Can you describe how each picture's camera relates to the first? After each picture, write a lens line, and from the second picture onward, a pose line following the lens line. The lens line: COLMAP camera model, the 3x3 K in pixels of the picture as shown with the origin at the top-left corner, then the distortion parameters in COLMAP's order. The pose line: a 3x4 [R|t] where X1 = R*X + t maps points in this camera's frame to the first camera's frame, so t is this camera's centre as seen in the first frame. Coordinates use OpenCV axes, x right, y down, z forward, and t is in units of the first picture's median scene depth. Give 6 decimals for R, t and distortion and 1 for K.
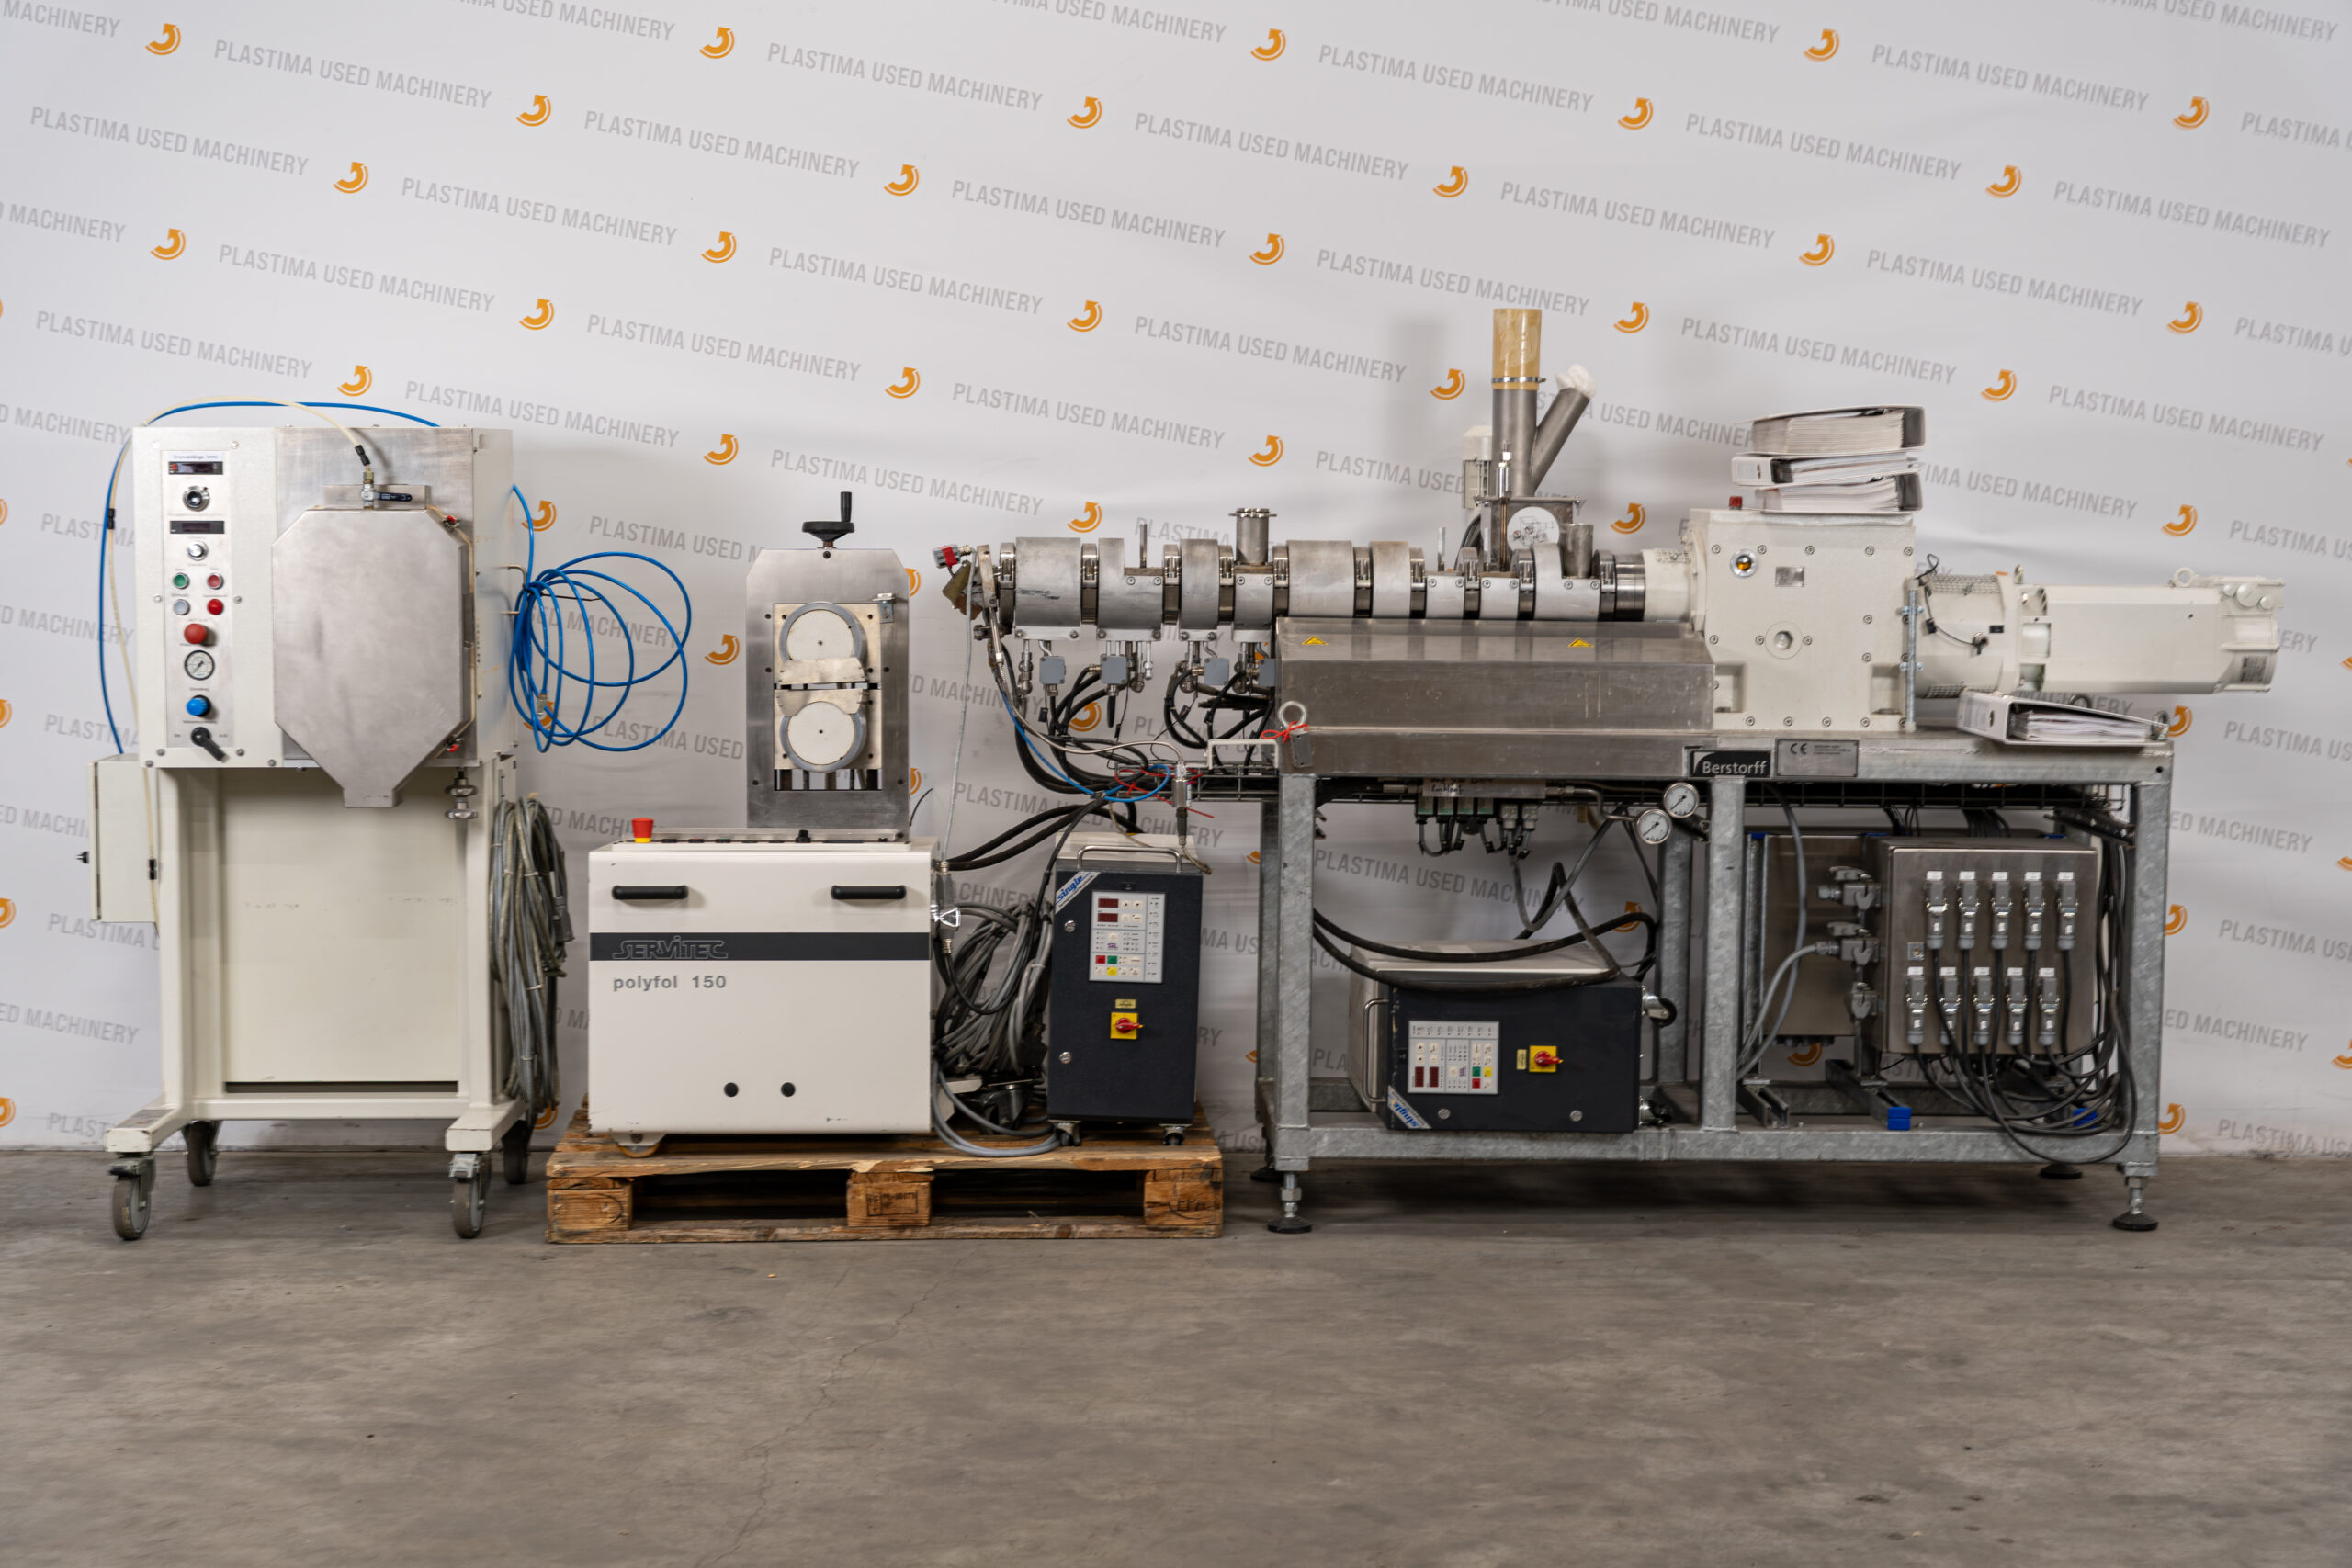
lens RADIAL K [[3915.7, 0, 1184.8], [0, 3915.7, 756.0], [0, 0, 1]] dist [0.031988, 0.067720]
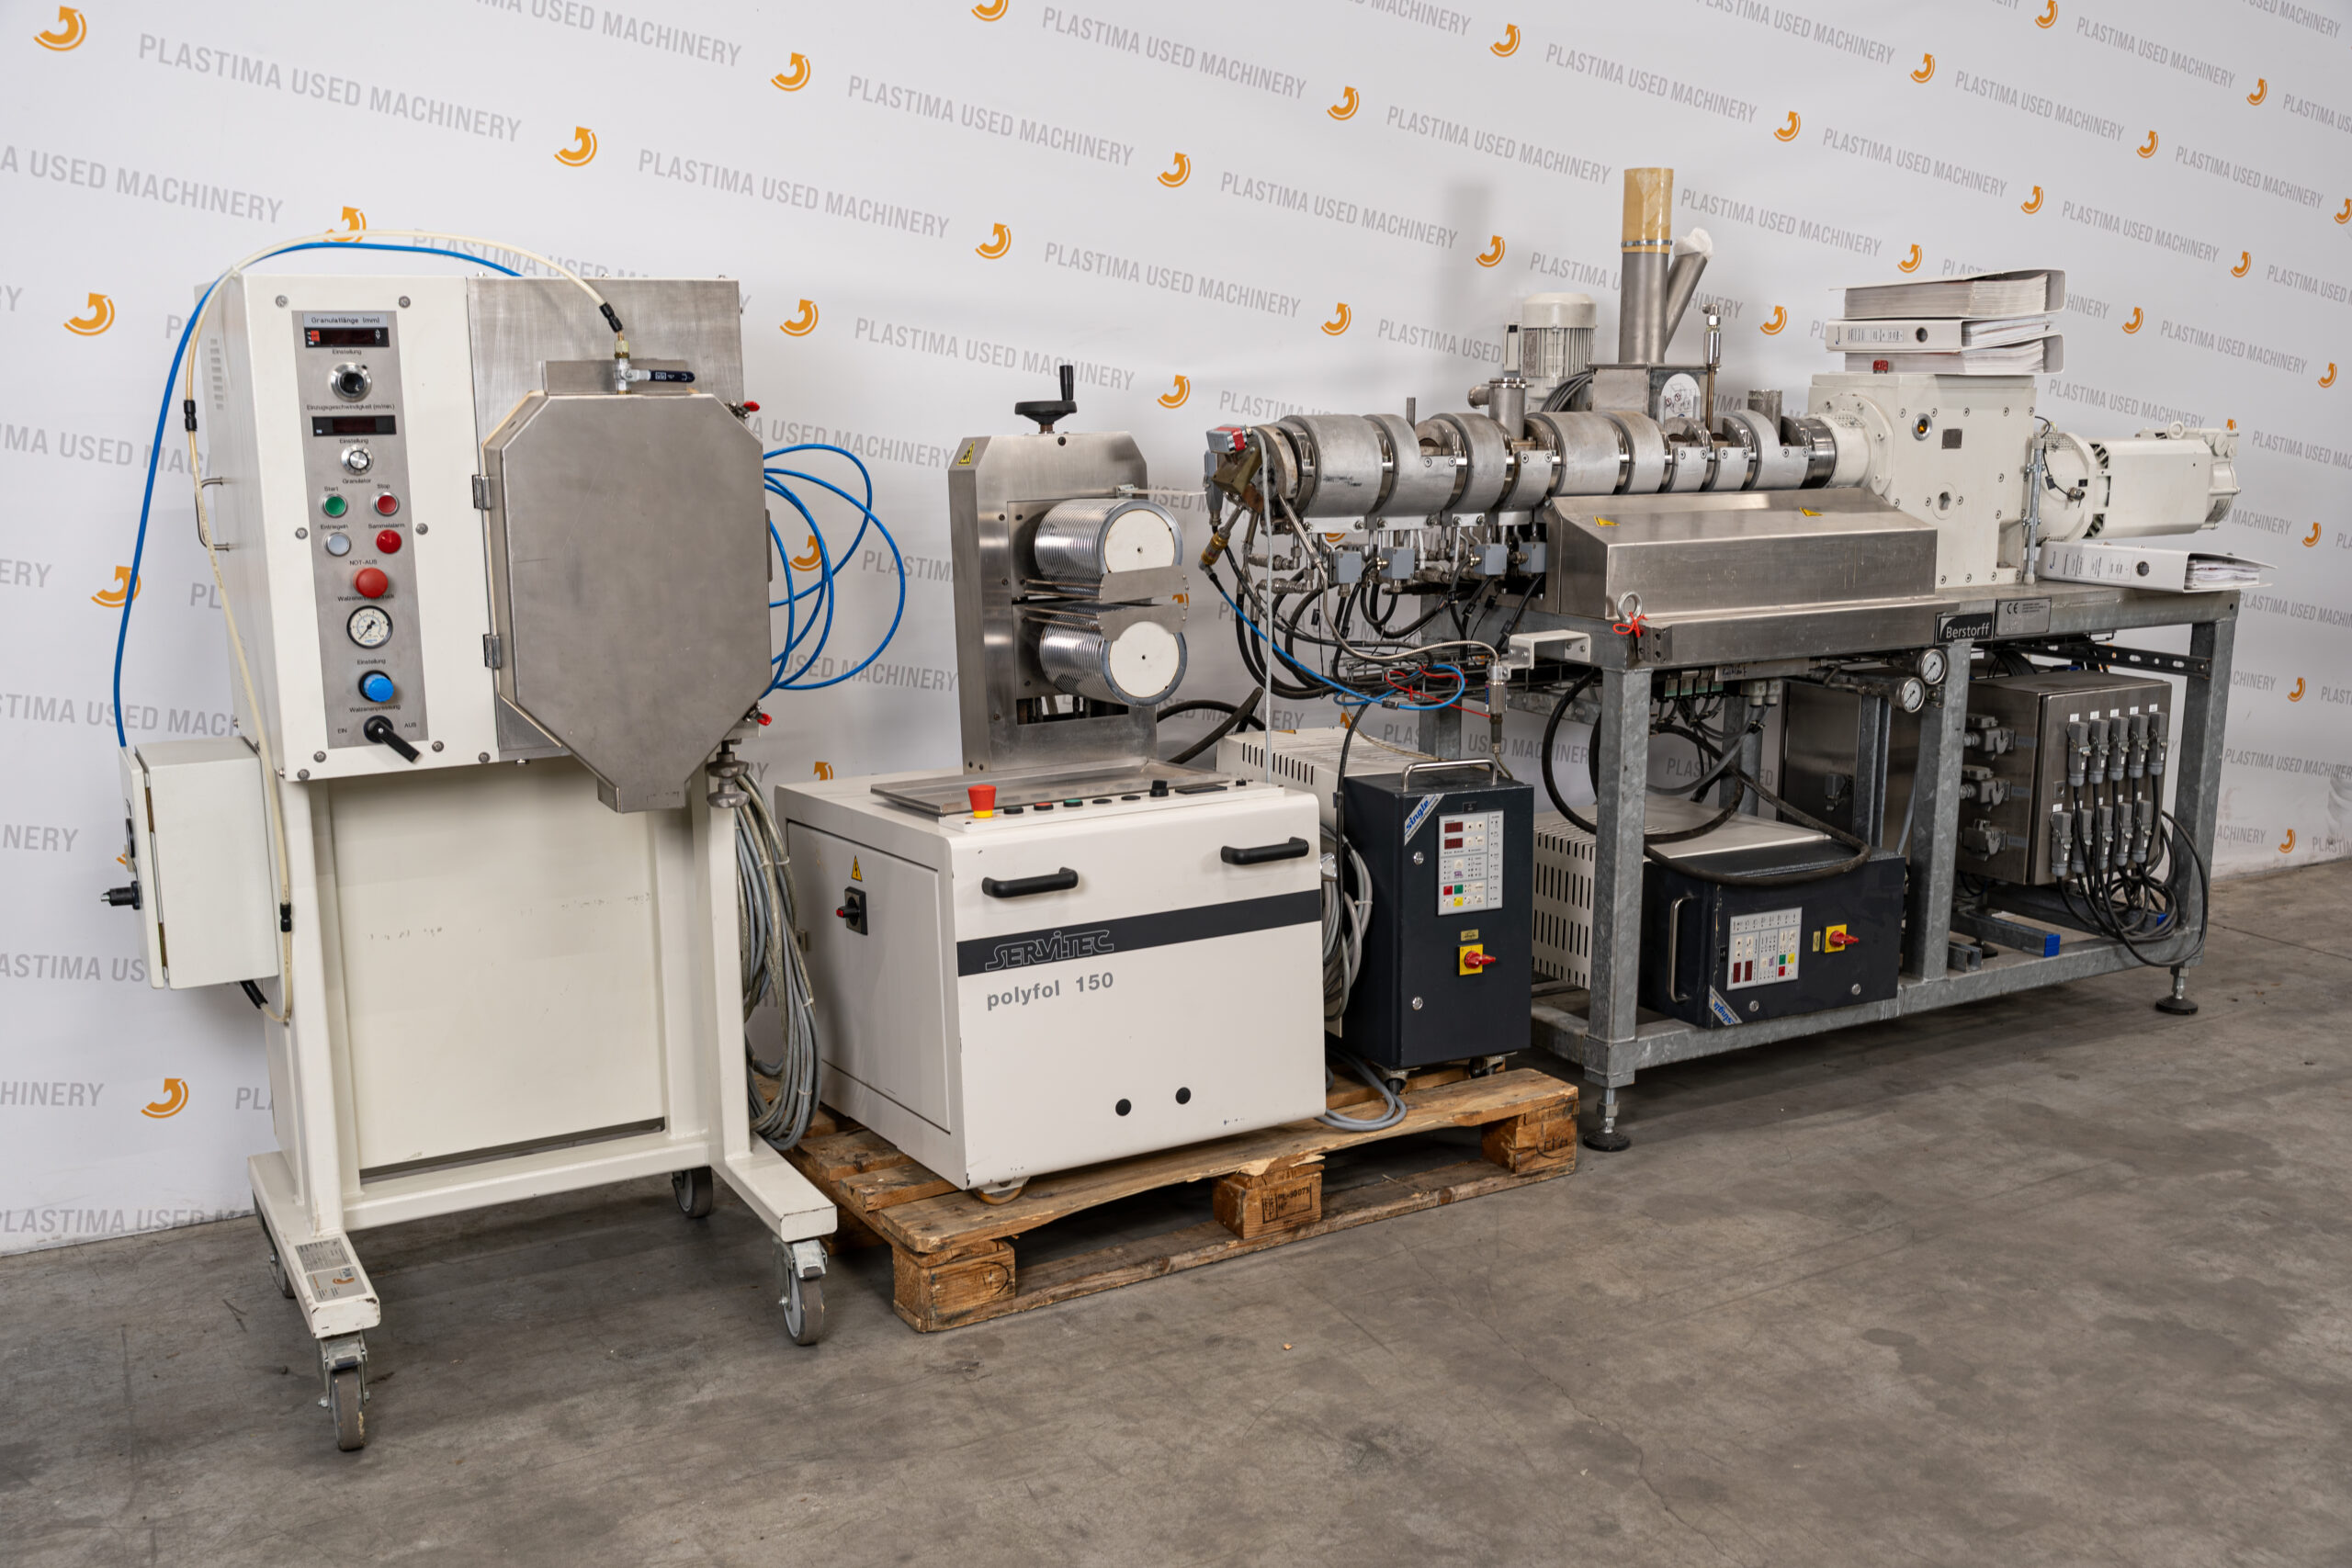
lens RADIAL K [[2208.4, 0, 1176.0], [0, 2208.4, 784.0], [0, 0, 1]] dist [0.002227, 0.019474]
pose [[0.883916, -0.097059, 0.457463, -0.303716], [0.043362, 0.991021, 0.126479, -0.038570], [-0.465632, -0.091960, 0.880188, 0.583943]]
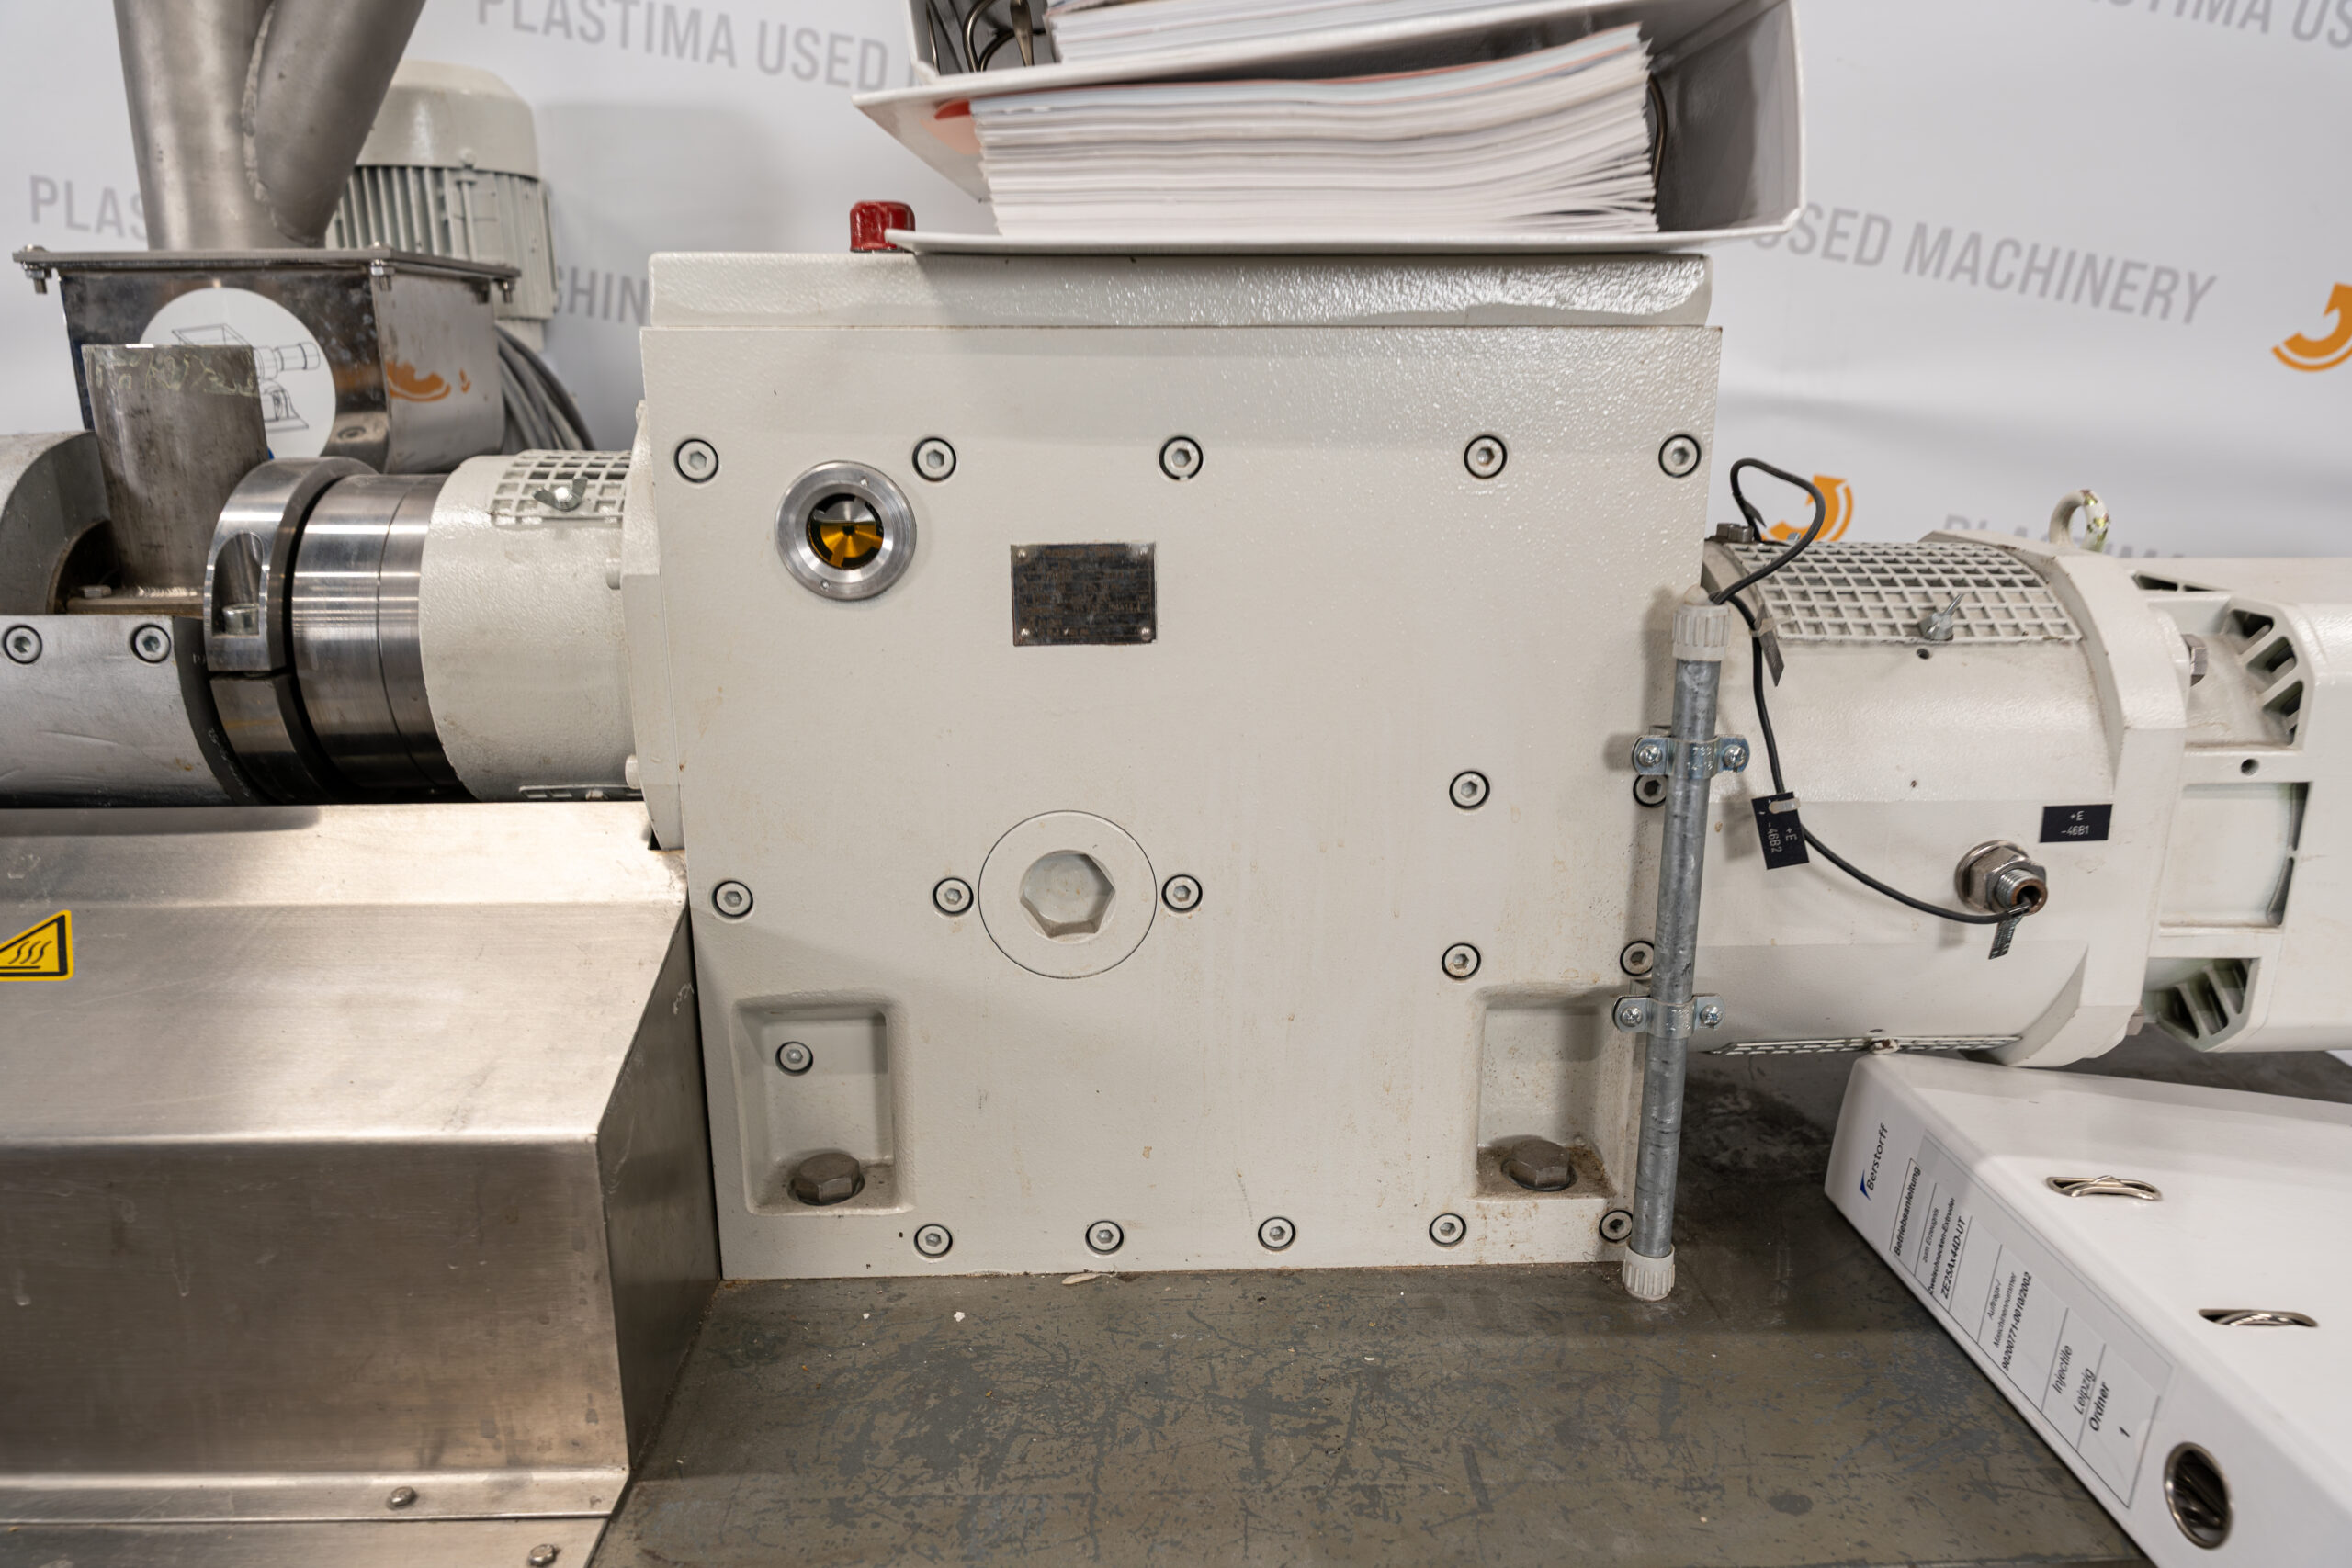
lens RADIAL K [[1558.6, 0, 1175.8], [0, 1558.6, 776.8], [0, 0, 1]] dist [-0.004783, -0.000168]
pose [[0.999832, -0.010882, -0.014737, 0.162332], [0.013437, 0.982418, 0.186209, -0.051950], [0.012451, -0.186376, 0.982400, 0.932895]]
